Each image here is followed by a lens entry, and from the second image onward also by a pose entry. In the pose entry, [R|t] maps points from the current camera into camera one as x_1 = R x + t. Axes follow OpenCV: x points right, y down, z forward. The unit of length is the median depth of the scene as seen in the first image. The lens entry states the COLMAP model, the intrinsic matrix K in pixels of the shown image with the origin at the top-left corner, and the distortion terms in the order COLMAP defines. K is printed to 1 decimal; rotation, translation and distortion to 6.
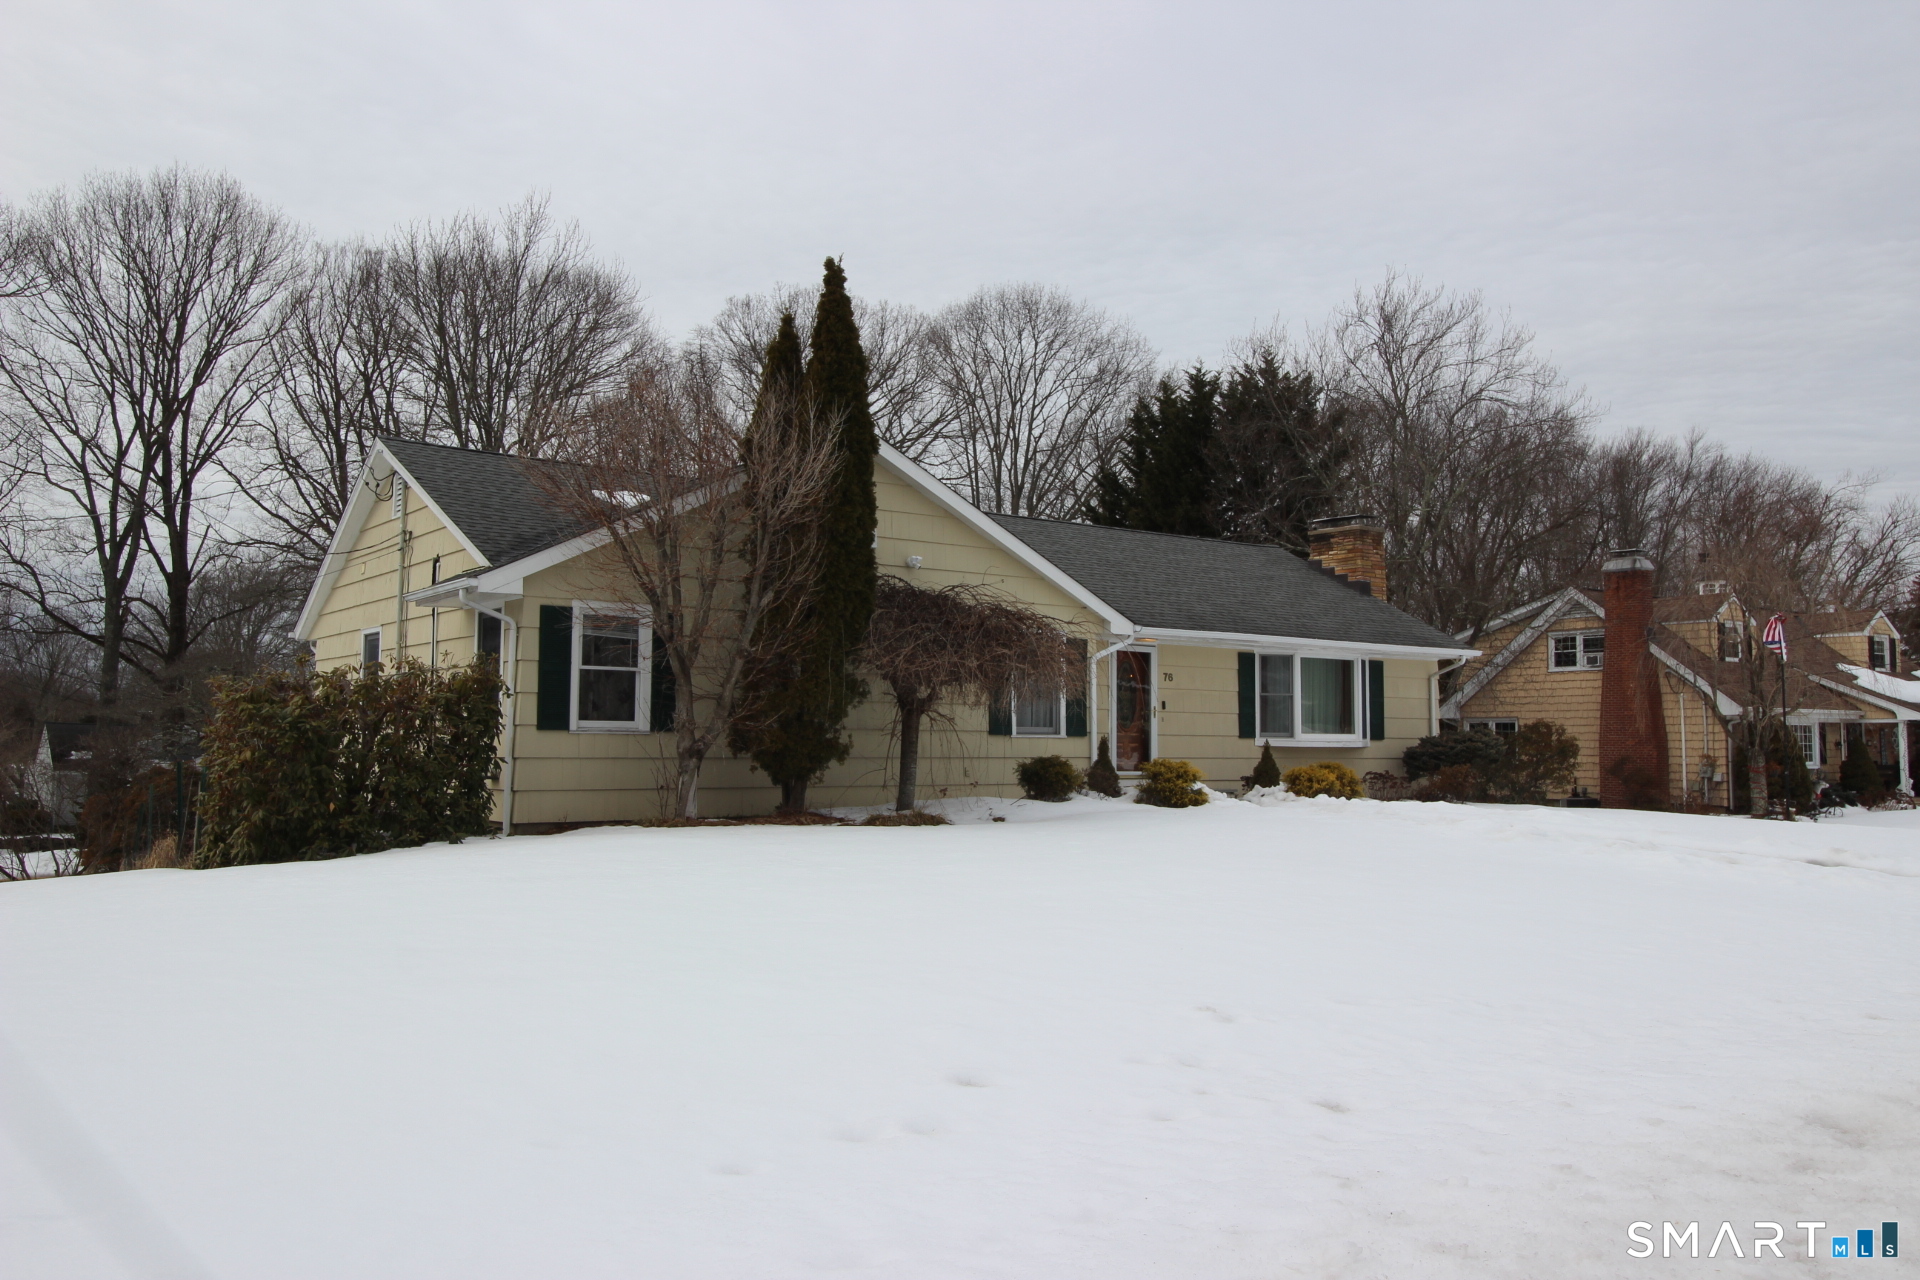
lens RADIAL K [[1541.6, 0, 960.0], [0, 1541.6, 640.0], [0, 0, 1]] dist [0.013256, 0.004409]
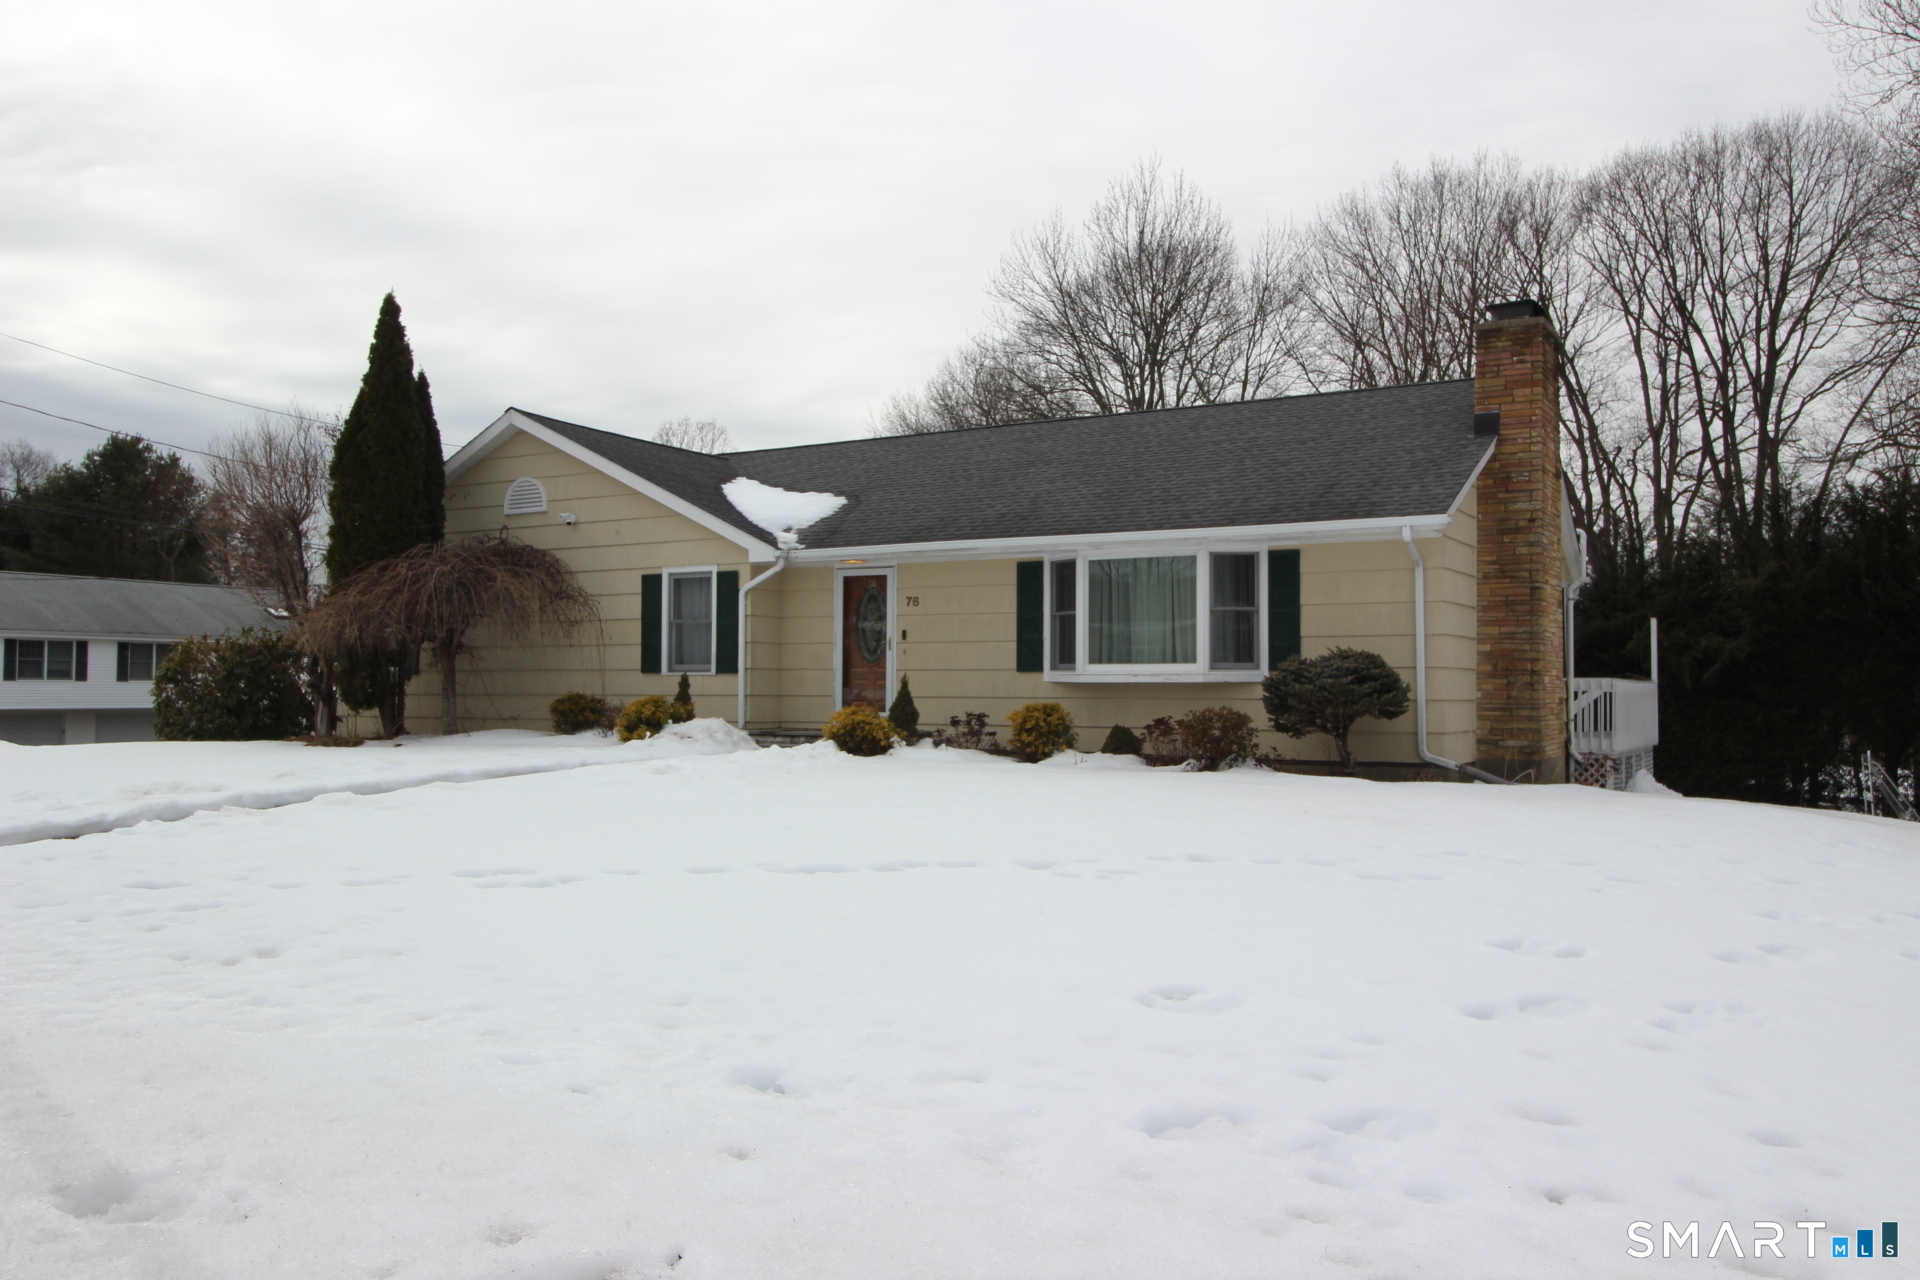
lens RADIAL K [[1541.6, 0, 960.0], [0, 1541.6, 640.0], [0, 0, 1]] dist [0.013256, 0.004409]
pose [[0.383719, -0.035319, -0.922774, 0.880803], [0.062347, 0.997979, -0.012271, 0.054630], [0.921343, -0.052824, 0.385146, 0.670314]]
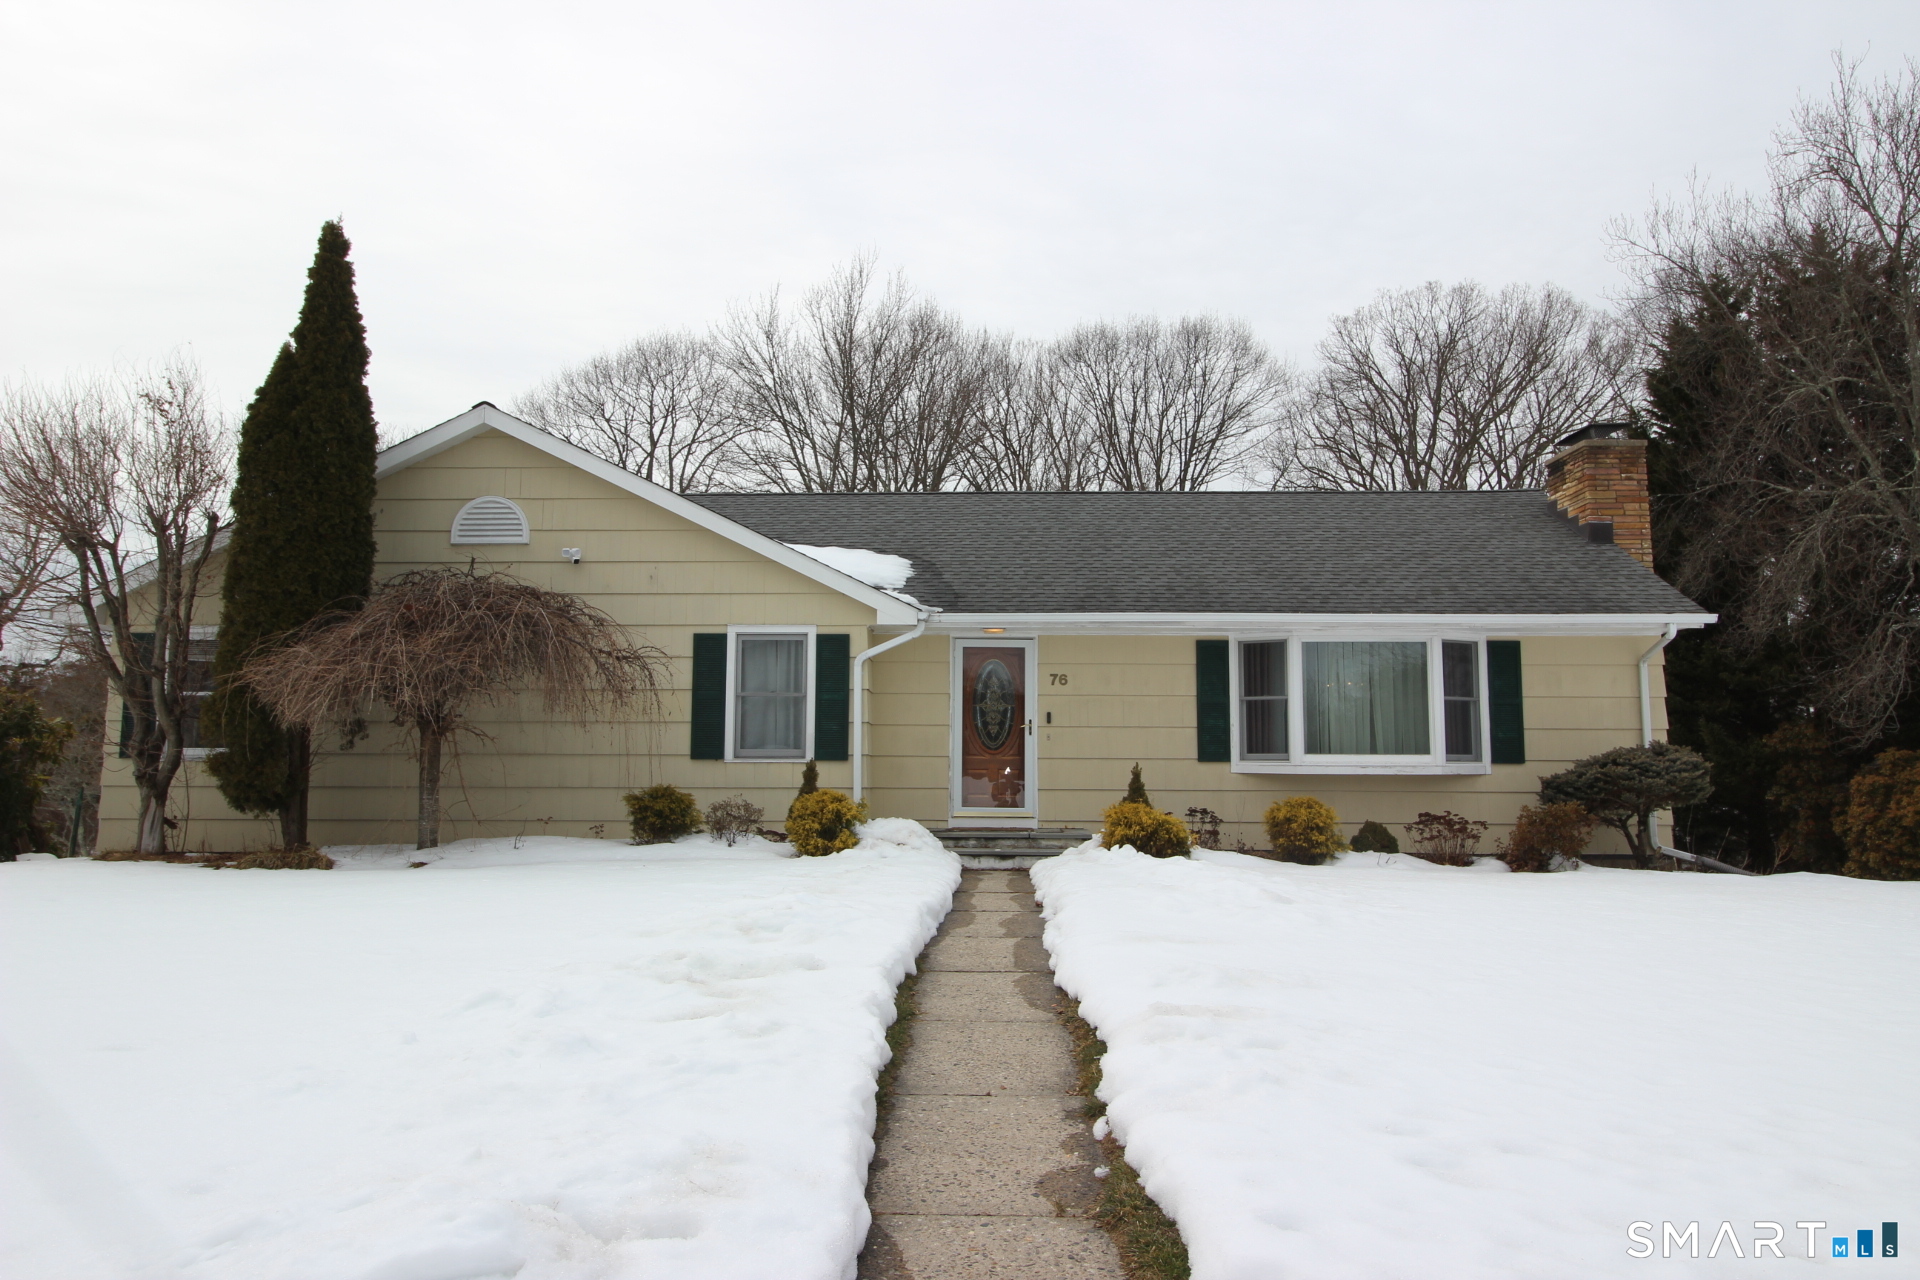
lens RADIAL K [[1400.1, 0, 960.0], [0, 1400.1, 640.0], [0, 0, 1]] dist [0.007083, 0.001047]
pose [[0.788257, -0.061996, -0.612216, 0.485073], [0.042606, 0.998023, -0.046208, 0.032672], [0.613870, 0.010340, 0.789339, 0.427972]]
